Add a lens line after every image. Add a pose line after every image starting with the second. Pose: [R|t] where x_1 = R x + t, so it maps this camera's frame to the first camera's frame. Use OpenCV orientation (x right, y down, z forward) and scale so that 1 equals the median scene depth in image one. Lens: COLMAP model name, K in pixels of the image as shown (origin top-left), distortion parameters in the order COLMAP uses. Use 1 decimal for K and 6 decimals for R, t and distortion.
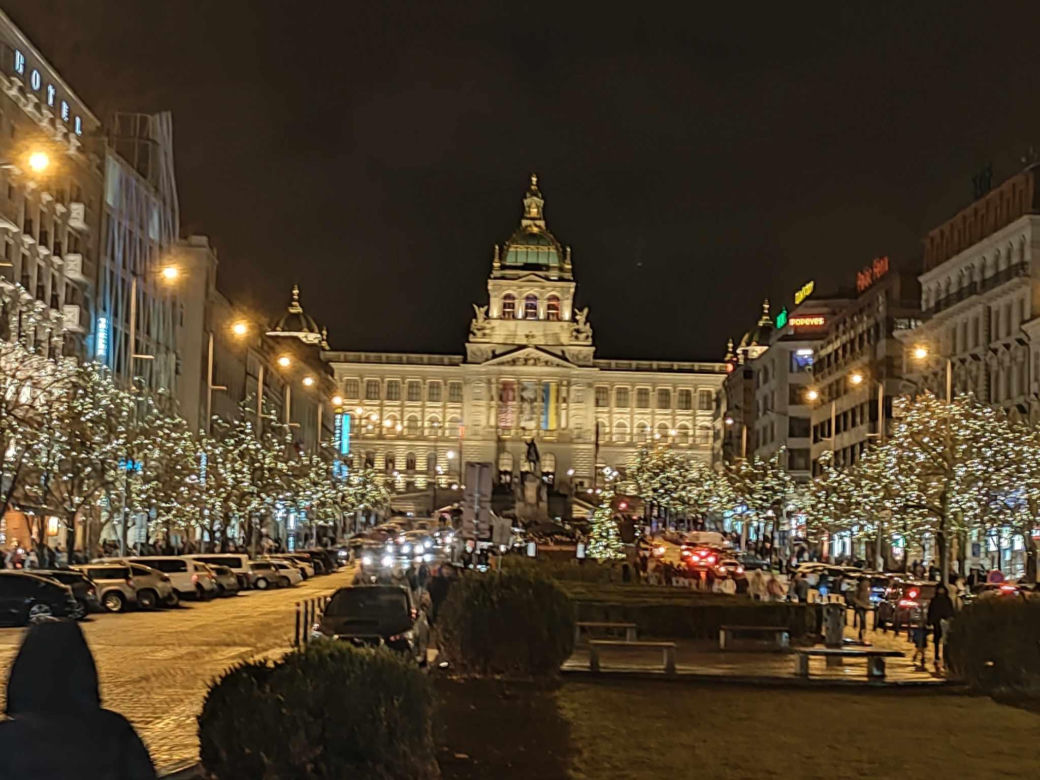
lens RADIAL K [[1817.6, 0, 520.0], [0, 1817.6, 390.0], [0, 0, 1]] dist [0.018287, 0.009133]
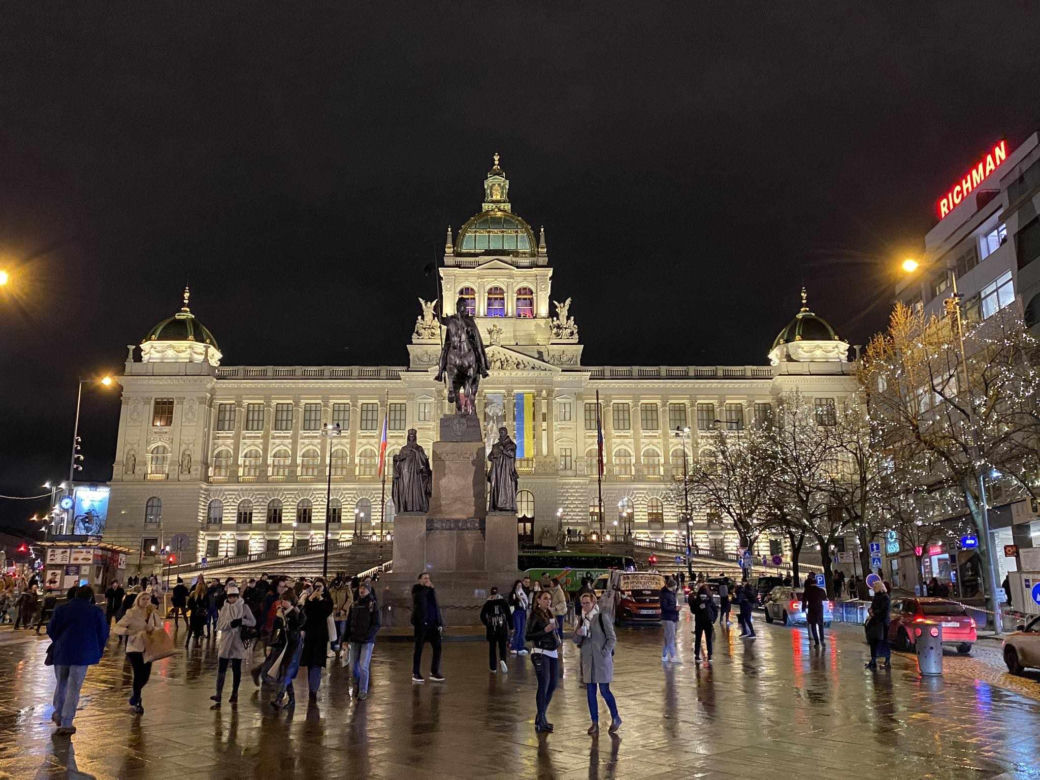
lens RADIAL K [[939.6, 0, 511.6], [0, 939.6, 385.3], [0, 0, 1]] dist [0.152471, -0.380702]
pose [[0.999513, -0.030979, 0.003684, 0.010238], [0.031188, 0.989272, -0.142717, 0.045212], [0.000776, 0.142762, 0.989757, 0.620051]]
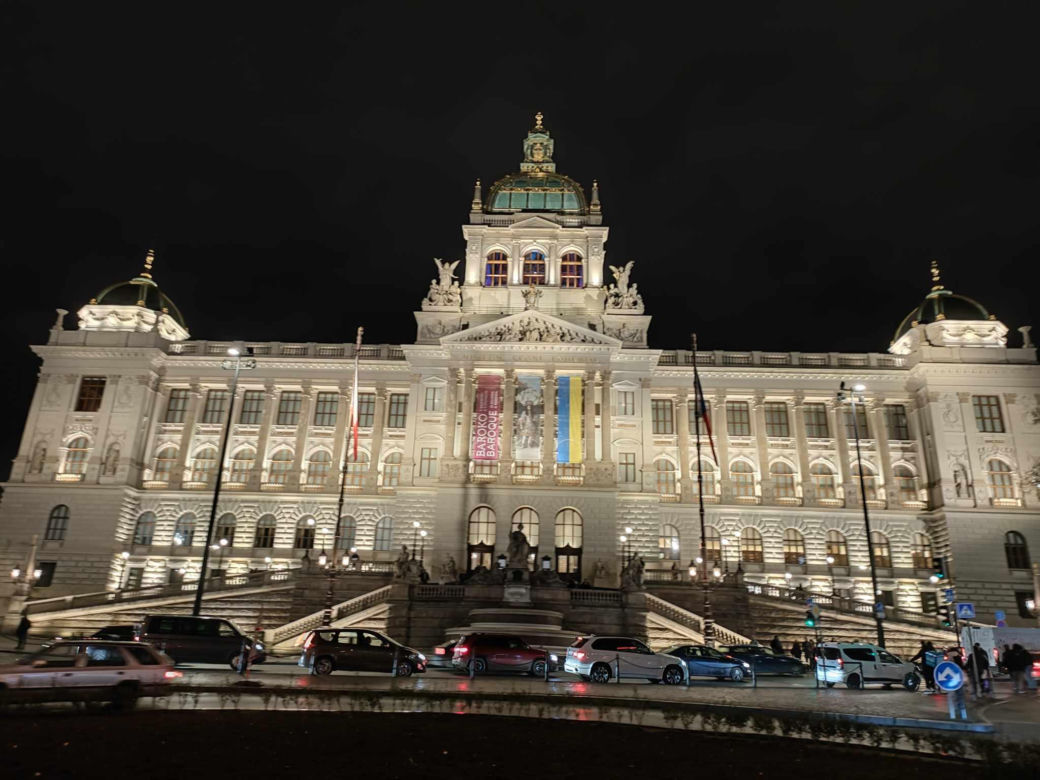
lens RADIAL K [[767.3, 0, 516.5], [0, 767.3, 390.1], [0, 0, 1]] dist [0.066145, -0.080422]
pose [[0.999375, -0.009252, -0.034103, 0.008552], [0.000760, 0.970515, -0.241038, 0.052596], [0.035328, 0.240862, 0.969916, 0.772898]]
